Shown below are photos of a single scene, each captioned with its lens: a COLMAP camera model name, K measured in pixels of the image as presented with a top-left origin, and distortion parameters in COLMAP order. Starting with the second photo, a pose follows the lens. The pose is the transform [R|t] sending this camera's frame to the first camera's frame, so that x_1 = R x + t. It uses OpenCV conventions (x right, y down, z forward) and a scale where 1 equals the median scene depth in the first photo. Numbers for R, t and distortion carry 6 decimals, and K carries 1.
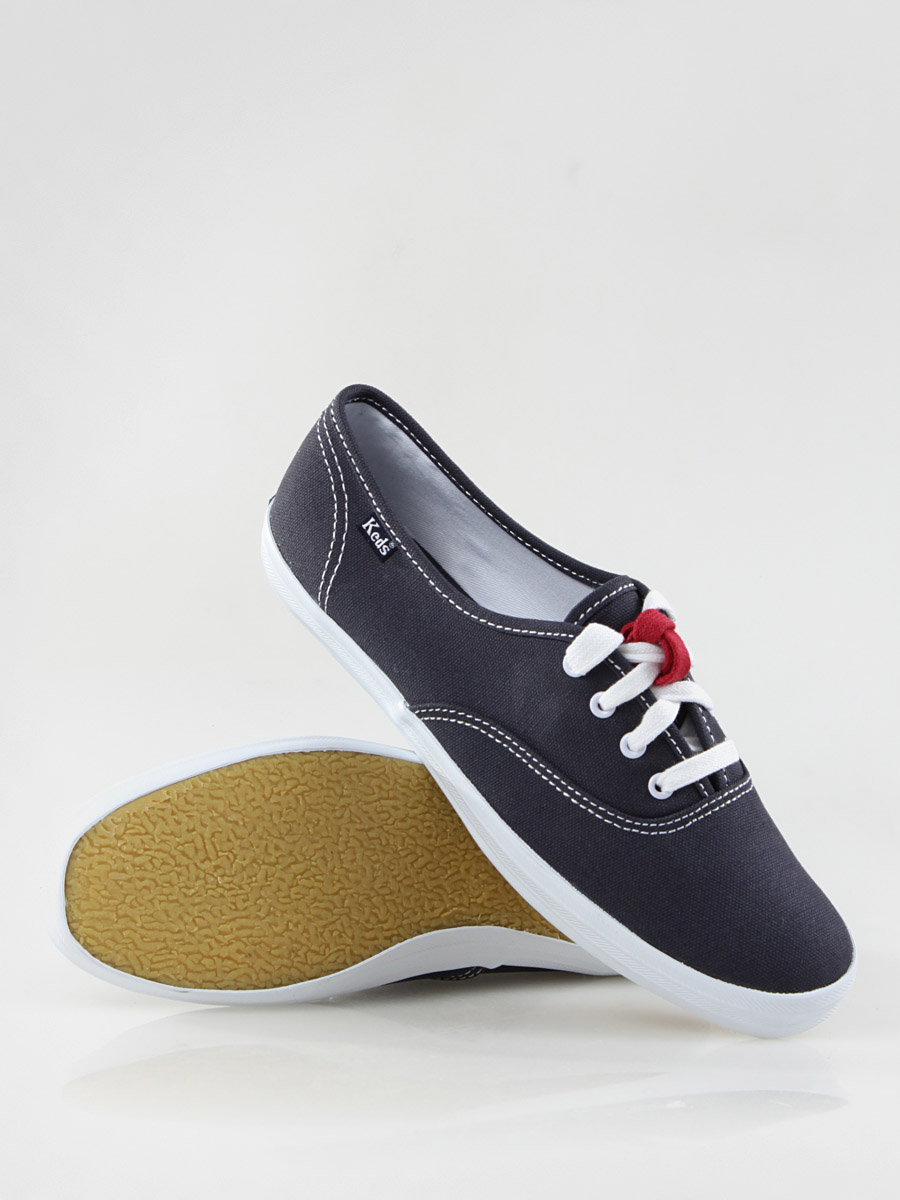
lens RADIAL K [[2483.8, 0, 450.0], [0, 2483.8, 600.0], [0, 0, 1]] dist [0.139243, 0.210115]
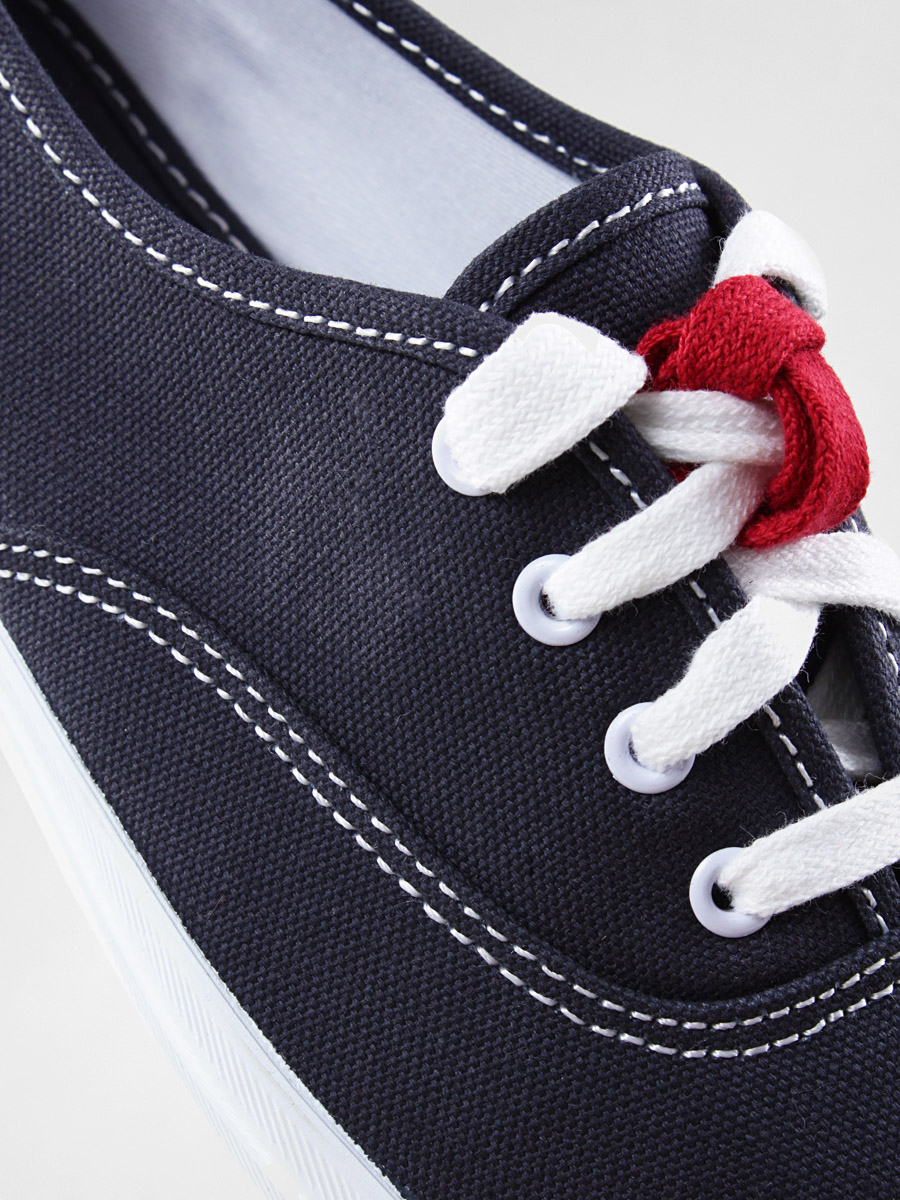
lens RADIAL K [[2483.8, 0, 450.0], [0, 2483.8, 600.0], [0, 0, 1]] dist [0.139243, 0.210115]
pose [[0.996737, 0.074719, 0.030530, 0.040217], [-0.078507, 0.985315, 0.151625, -0.000561], [-0.018752, -0.153527, 0.987966, 0.713908]]
